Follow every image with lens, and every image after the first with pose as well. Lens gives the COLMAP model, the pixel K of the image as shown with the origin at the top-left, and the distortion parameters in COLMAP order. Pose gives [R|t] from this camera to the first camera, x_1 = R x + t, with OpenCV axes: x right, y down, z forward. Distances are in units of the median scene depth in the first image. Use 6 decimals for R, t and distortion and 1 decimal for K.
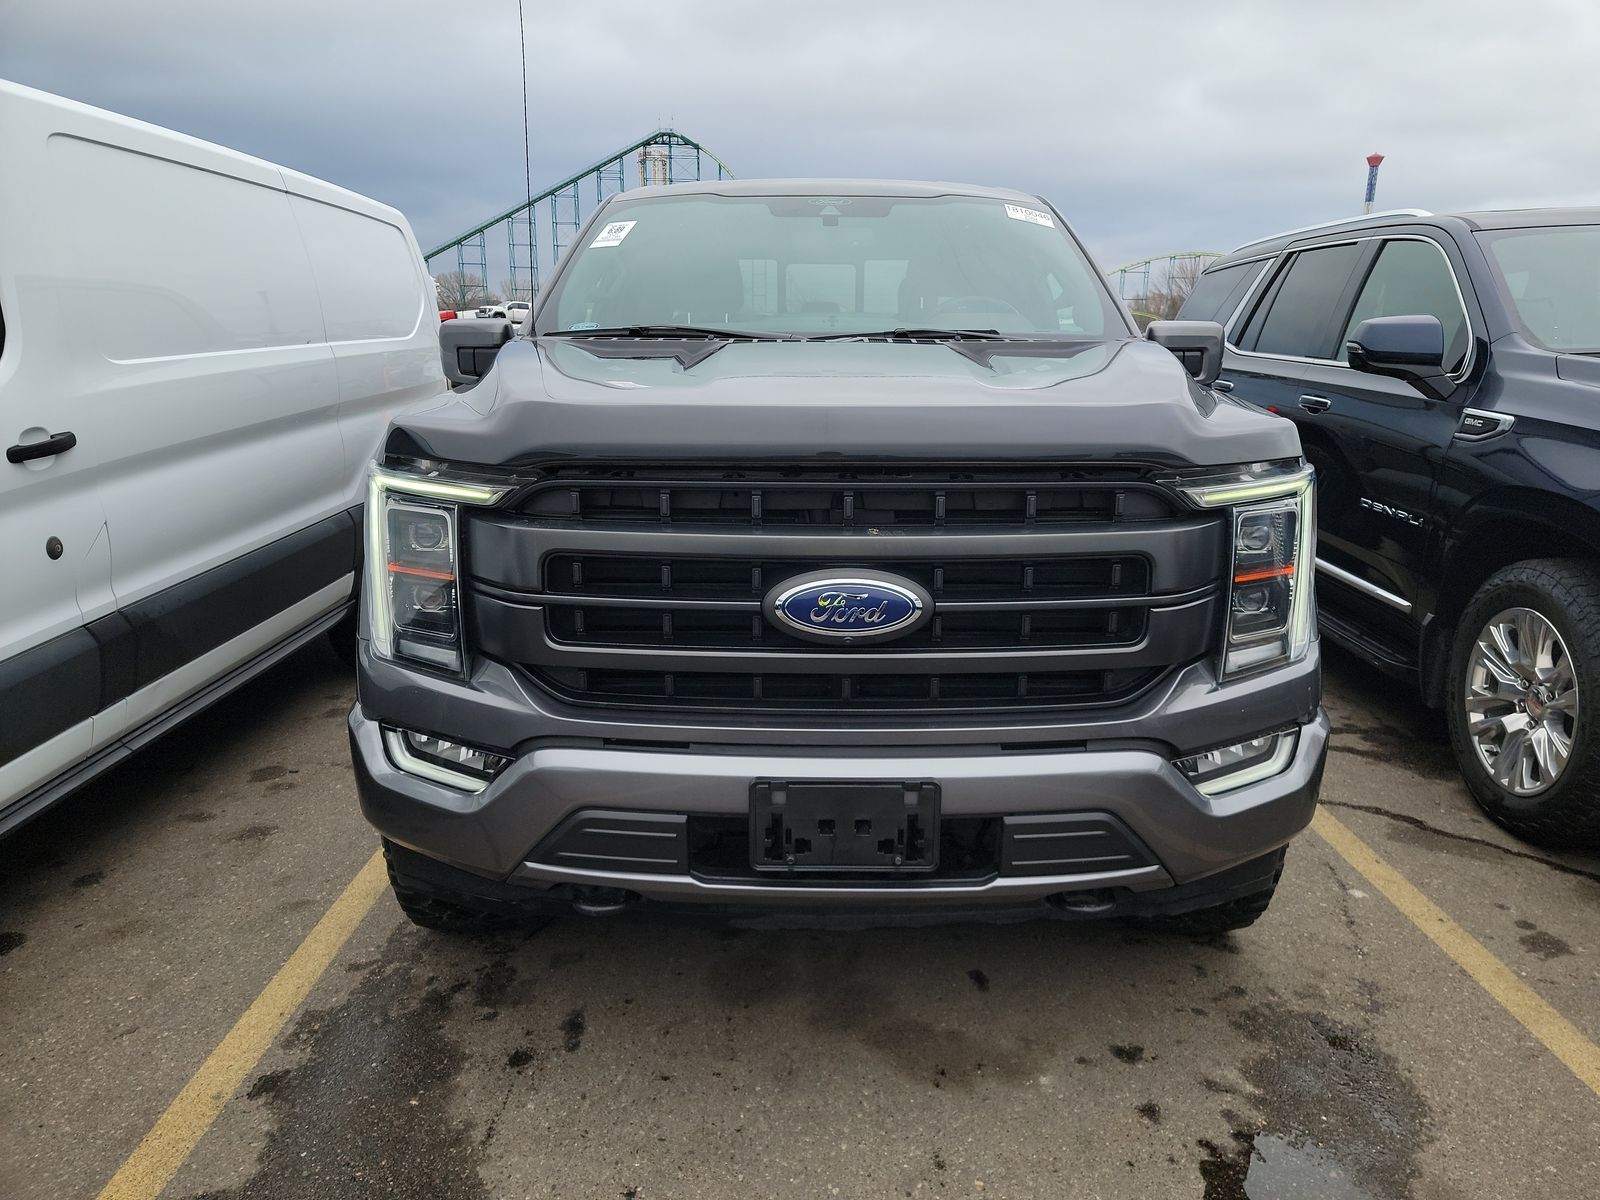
lens RADIAL K [[1114.7, 0, 825.5], [0, 1114.7, 596.6], [0, 0, 1]] dist [0.085310, -0.065915]
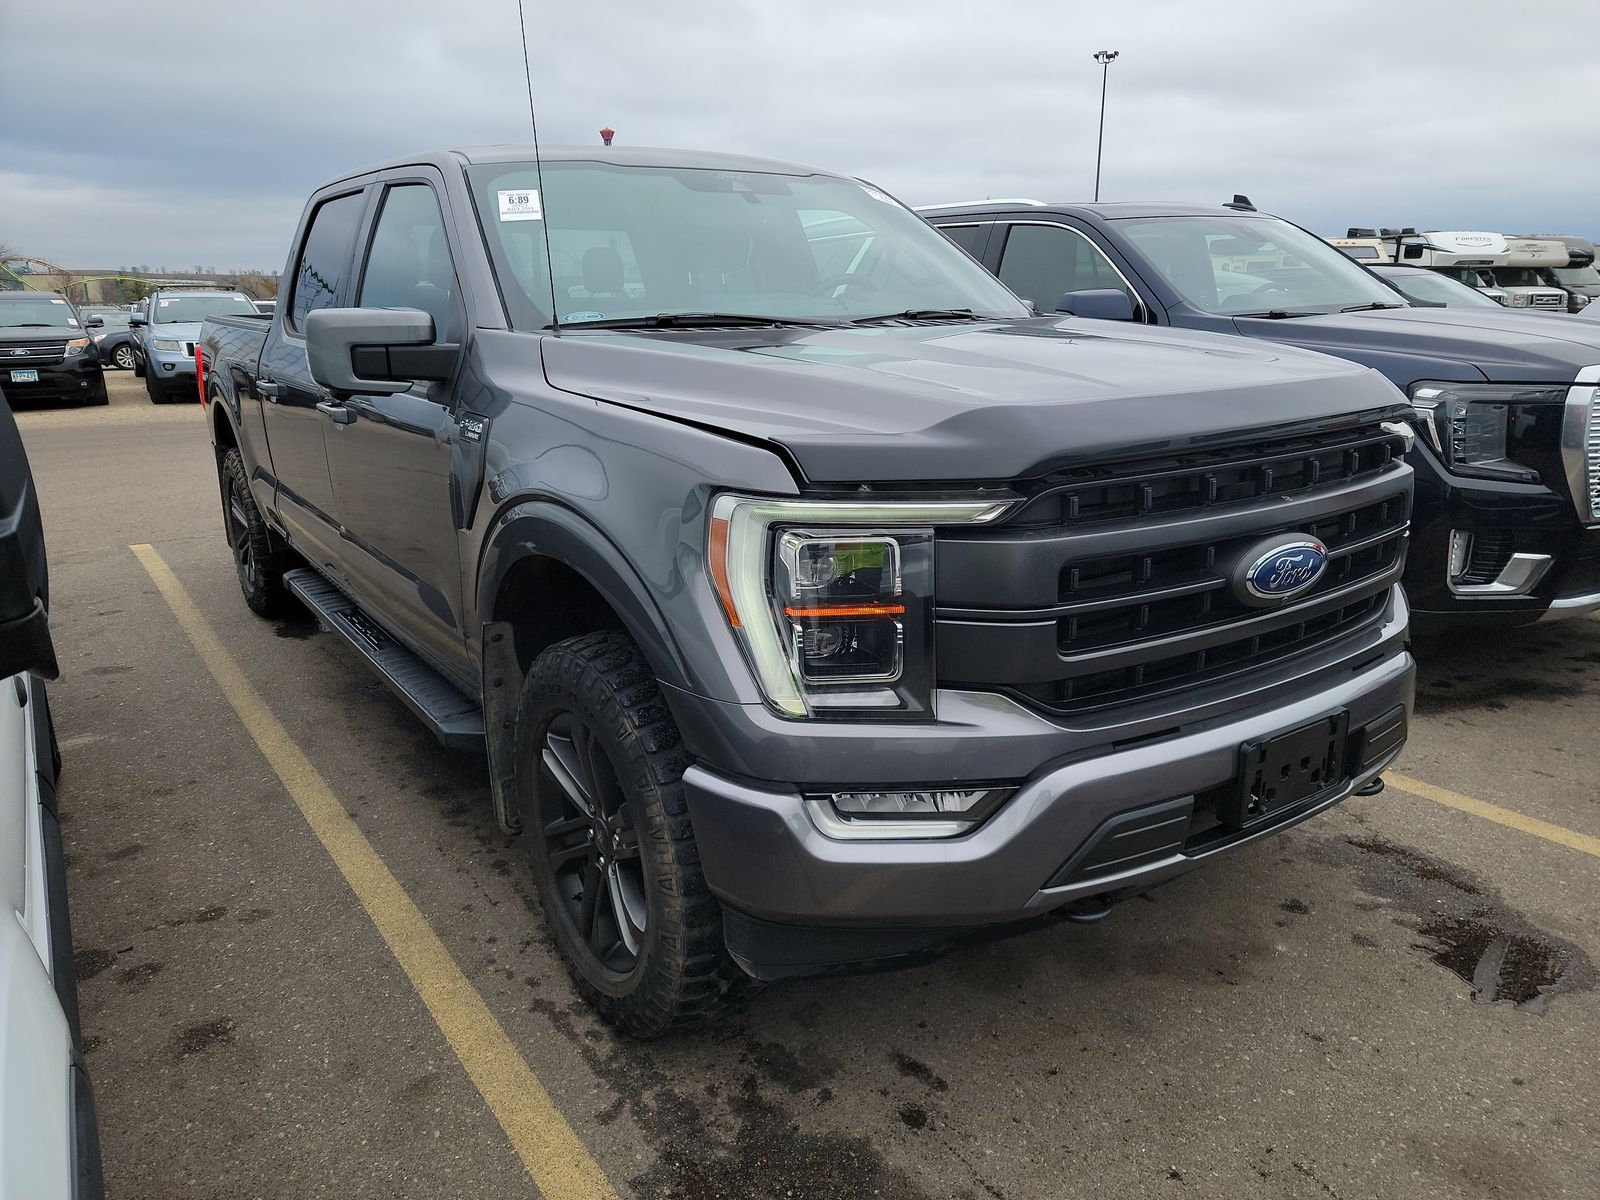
lens RADIAL K [[1114.7, 0, 825.5], [0, 1114.7, 596.6], [0, 0, 1]] dist [0.085310, -0.065915]
pose [[0.821259, -0.164003, 0.546476, -0.869752], [0.147248, 0.986275, 0.074702, -0.103473], [-0.551227, 0.019118, 0.834136, 0.296741]]
